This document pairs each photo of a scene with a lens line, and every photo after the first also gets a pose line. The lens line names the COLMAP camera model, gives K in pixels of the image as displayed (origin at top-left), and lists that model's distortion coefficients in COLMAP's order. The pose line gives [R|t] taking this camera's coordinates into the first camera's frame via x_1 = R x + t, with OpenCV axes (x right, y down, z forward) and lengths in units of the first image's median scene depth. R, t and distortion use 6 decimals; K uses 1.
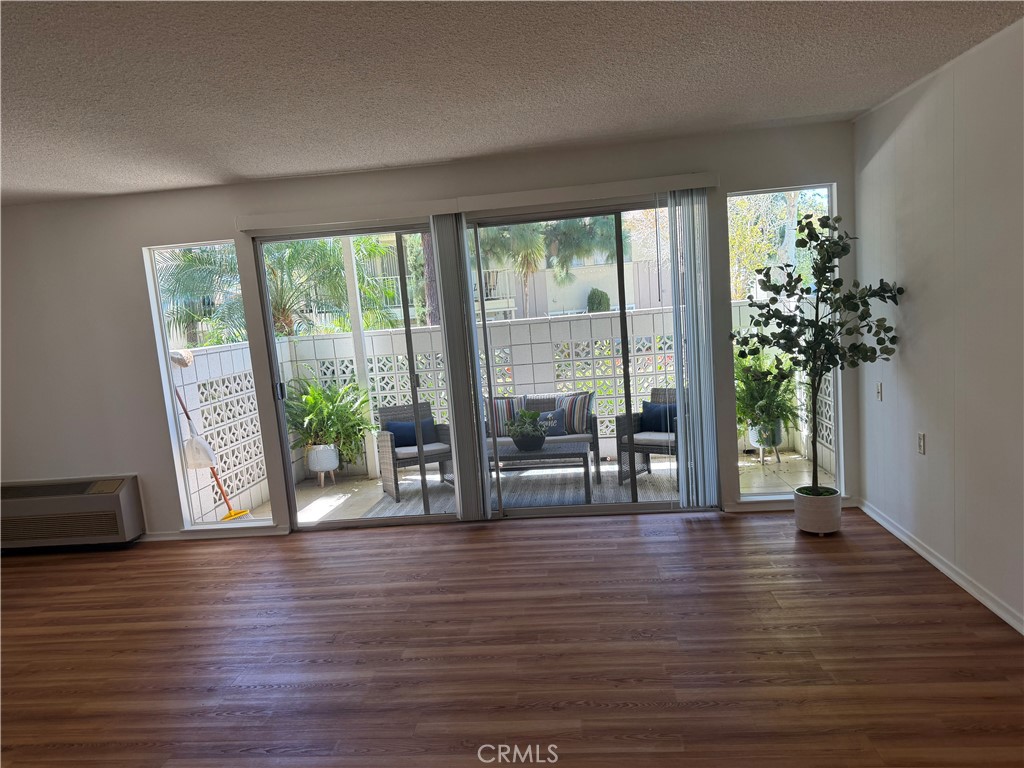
lens RADIAL K [[728.6, 0, 509.0], [0, 728.6, 387.7], [0, 0, 1]] dist [0.068389, -0.105392]
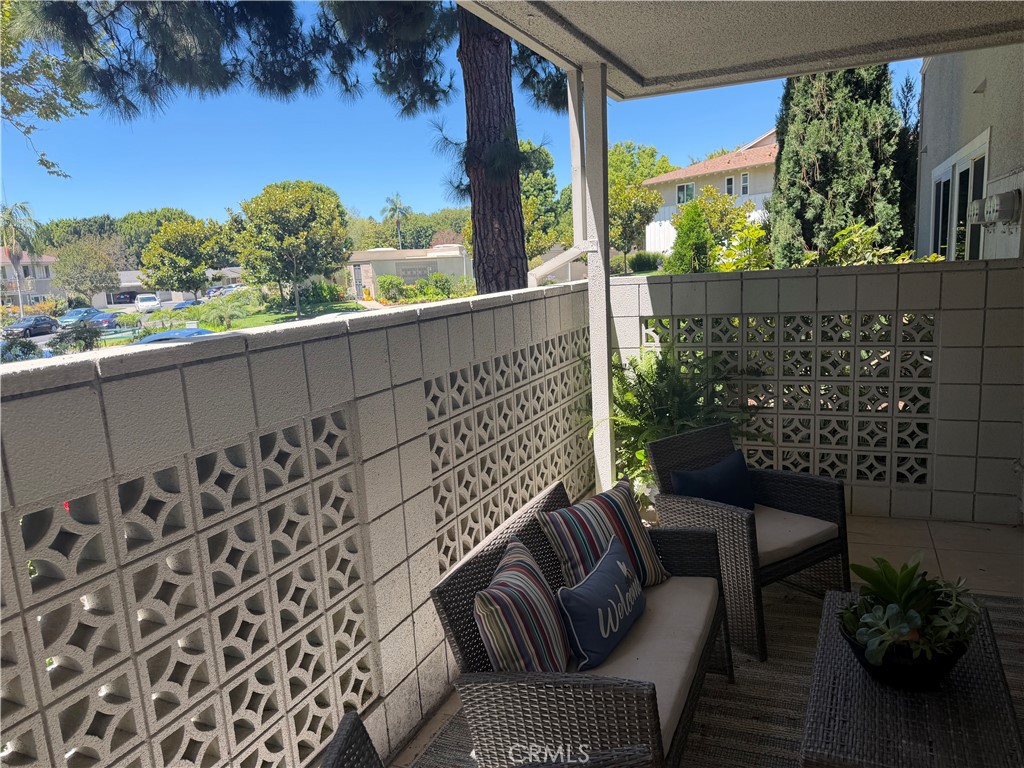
lens RADIAL K [[734.5, 0, 516.7], [0, 734.5, 399.0], [0, 0, 1]] dist [0.006120, 0.003361]
pose [[0.317486, -0.111789, 0.941651, -0.752337], [0.152733, 0.986090, 0.065569, -0.014839], [-0.935882, 0.123004, 0.330143, 0.683495]]
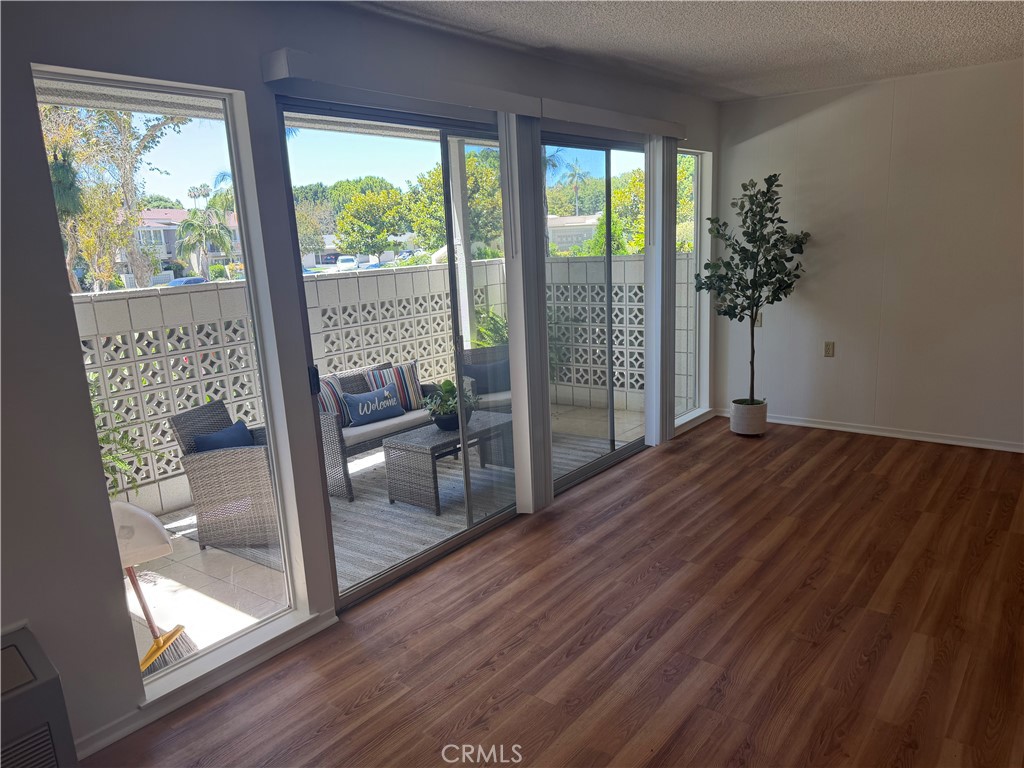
lens RADIAL K [[728.6, 0, 509.0], [0, 728.6, 387.7], [0, 0, 1]] dist [0.068389, -0.105392]
pose [[0.546788, -0.117546, 0.828979, -0.781024], [0.115164, 0.991244, 0.064593, -0.007731], [-0.829313, 0.060150, 0.555537, 0.622464]]
